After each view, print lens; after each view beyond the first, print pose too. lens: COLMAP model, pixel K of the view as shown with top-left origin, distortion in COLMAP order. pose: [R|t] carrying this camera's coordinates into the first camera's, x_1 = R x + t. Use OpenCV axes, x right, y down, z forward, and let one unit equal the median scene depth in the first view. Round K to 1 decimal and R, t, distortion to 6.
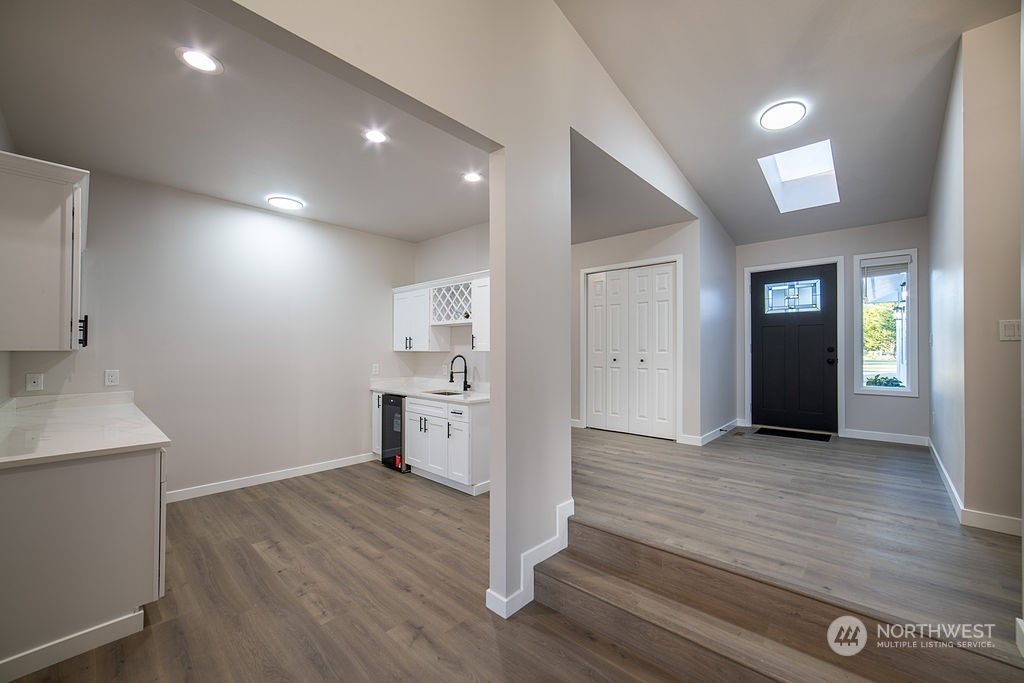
lens RADIAL K [[410.1, 0, 508.5], [0, 410.1, 346.4], [0, 0, 1]] dist [-0.031995, 0.000100]
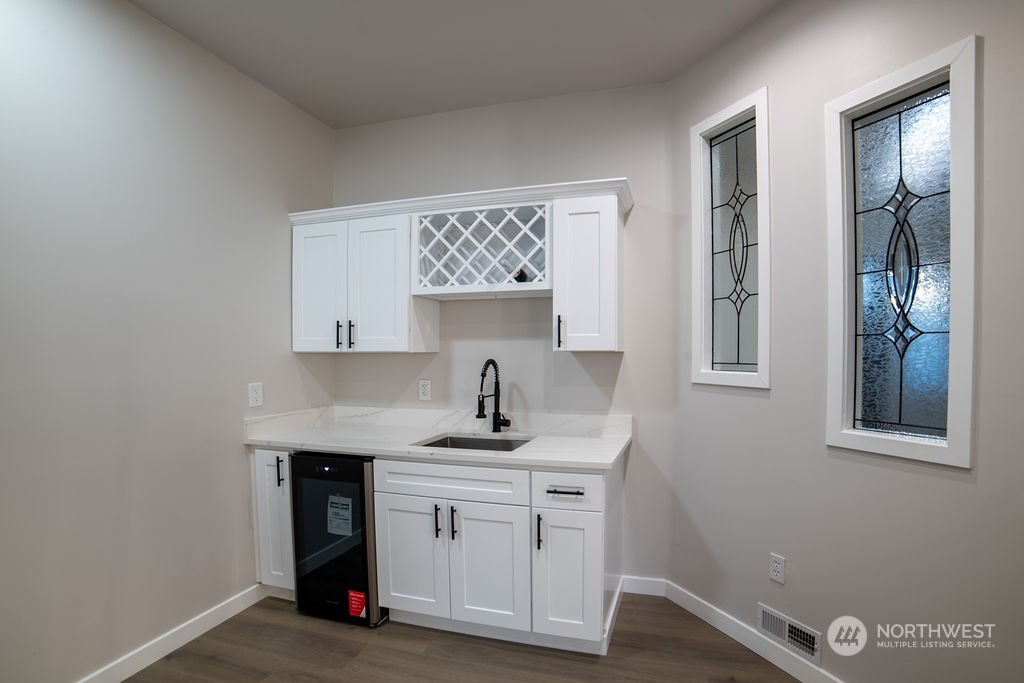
lens RADIAL K [[430.5, 0, 513.6], [0, 430.5, 369.1], [0, 0, 1]] dist [-0.101667, 0.042430]
pose [[0.874693, -0.019875, 0.484269, -0.355098], [-0.001897, 0.999011, 0.044426, 0.010391], [-0.484673, -0.039778, 0.873791, 0.575539]]
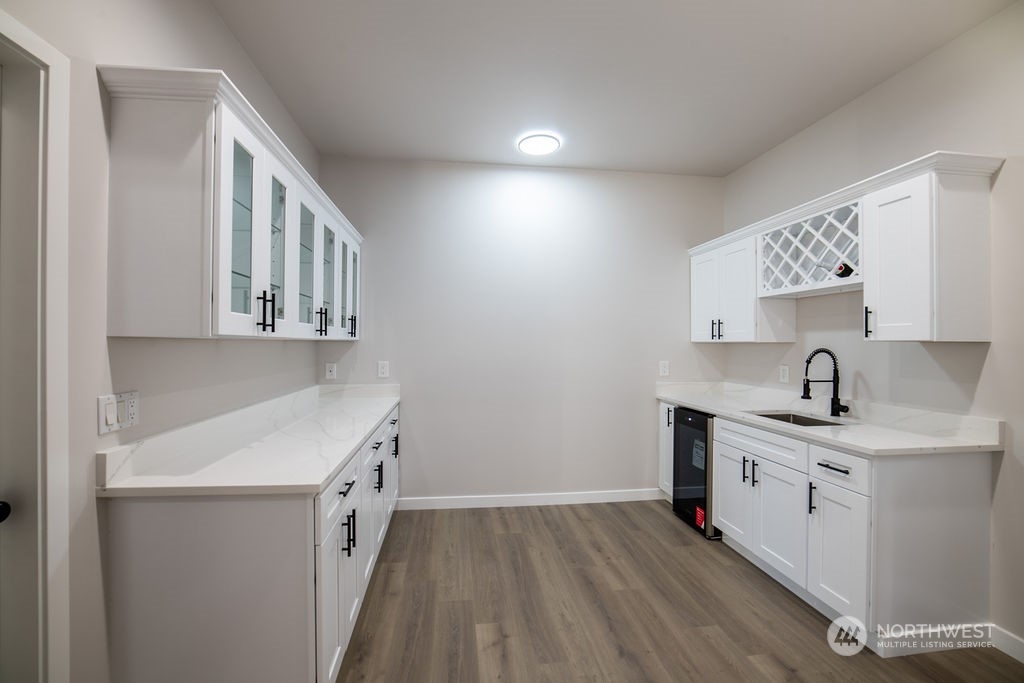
lens RADIAL K [[406.9, 0, 512.0], [0, 406.9, 341.5], [0, 0, 1]] dist [-0.032939, 0.000040]
pose [[0.782969, -0.002945, -0.622054, -0.119240], [0.004411, 0.999990, 0.000819, 0.010065], [0.622045, -0.003385, 0.782974, 0.360138]]
